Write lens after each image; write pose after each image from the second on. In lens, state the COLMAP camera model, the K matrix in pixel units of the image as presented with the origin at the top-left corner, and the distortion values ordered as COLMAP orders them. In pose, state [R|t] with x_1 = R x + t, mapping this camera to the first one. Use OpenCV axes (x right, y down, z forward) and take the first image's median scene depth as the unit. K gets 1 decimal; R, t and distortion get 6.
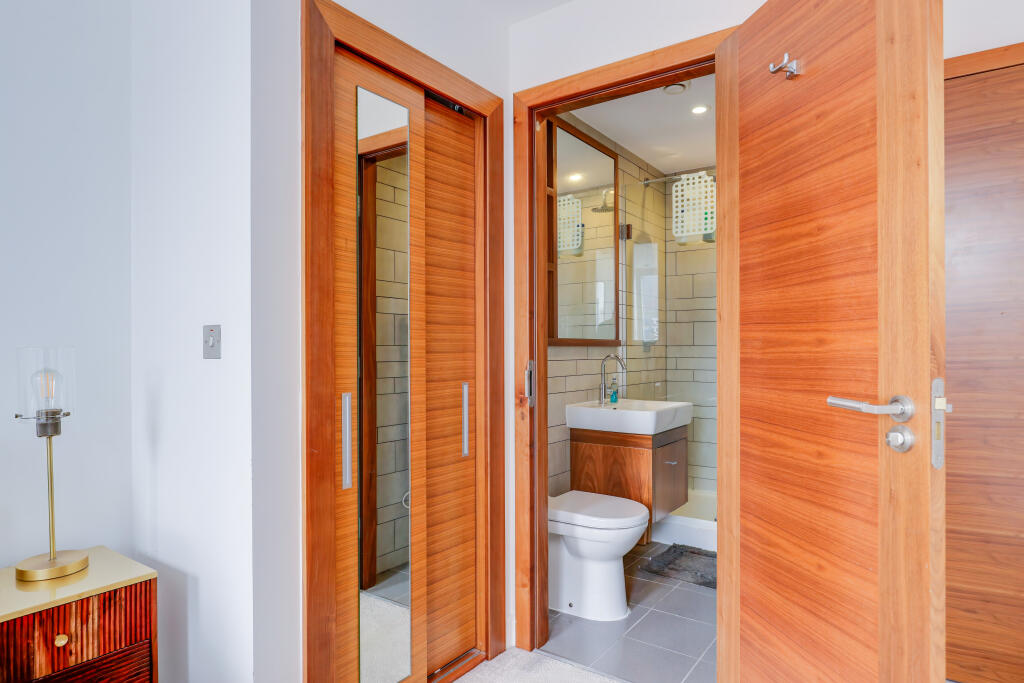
lens RADIAL K [[603.5, 0, 511.9], [0, 603.5, 352.4], [0, 0, 1]] dist [-0.003782, -0.000314]
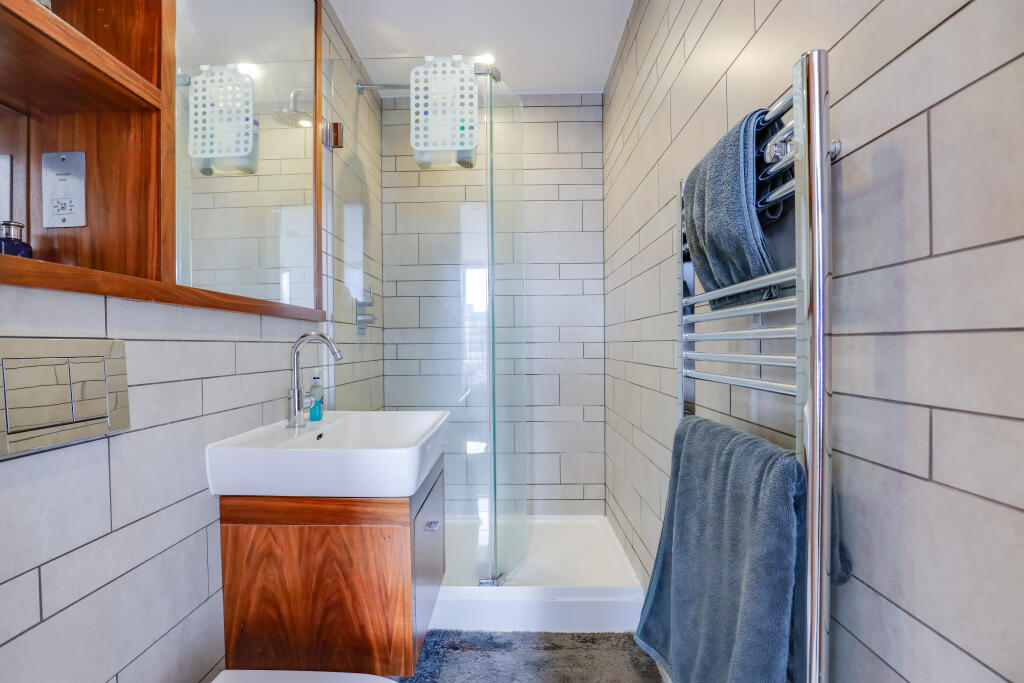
lens RADIAL K [[464.0, 0, 505.0], [0, 464.0, 346.2], [0, 0, 1]] dist [-0.038779, 0.009309]
pose [[0.829827, -0.007488, 0.557970, 0.086871], [0.010422, 0.999944, -0.002081, 0.019647], [-0.557923, 0.007542, 0.829858, 0.617716]]
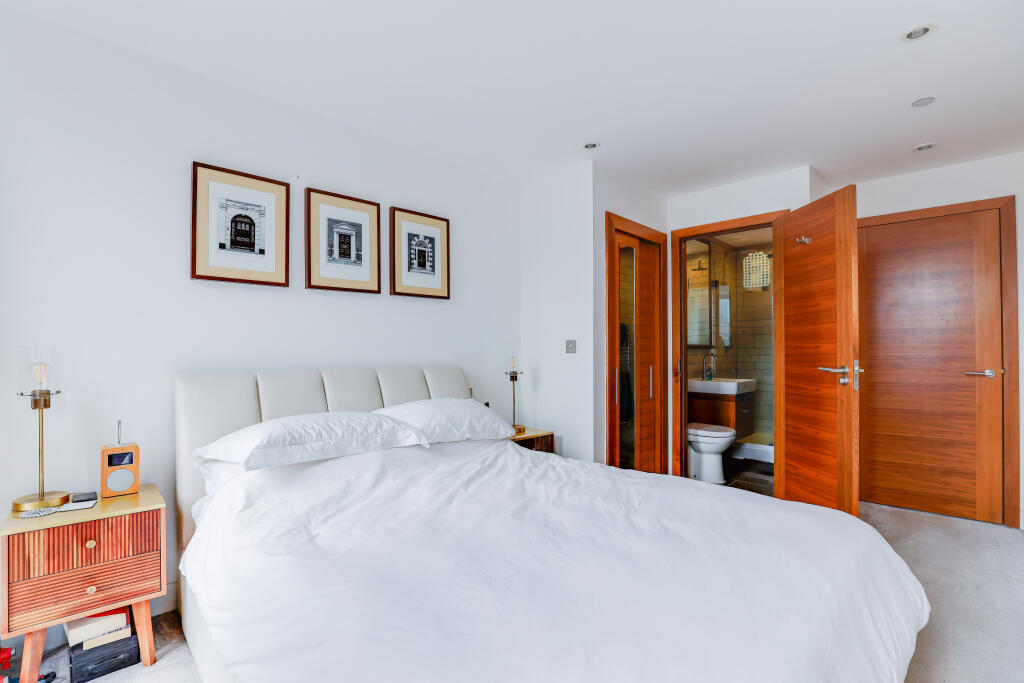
lens RADIAL K [[473.8, 0, 511.0], [0, 473.8, 346.8], [0, 0, 1]] dist [-0.024021, -0.000031]
pose [[0.986919, 0.001686, -0.161208, -0.215897], [-0.003704, 0.999918, -0.012221, 0.005015], [0.161174, 0.012658, 0.986845, -0.558383]]
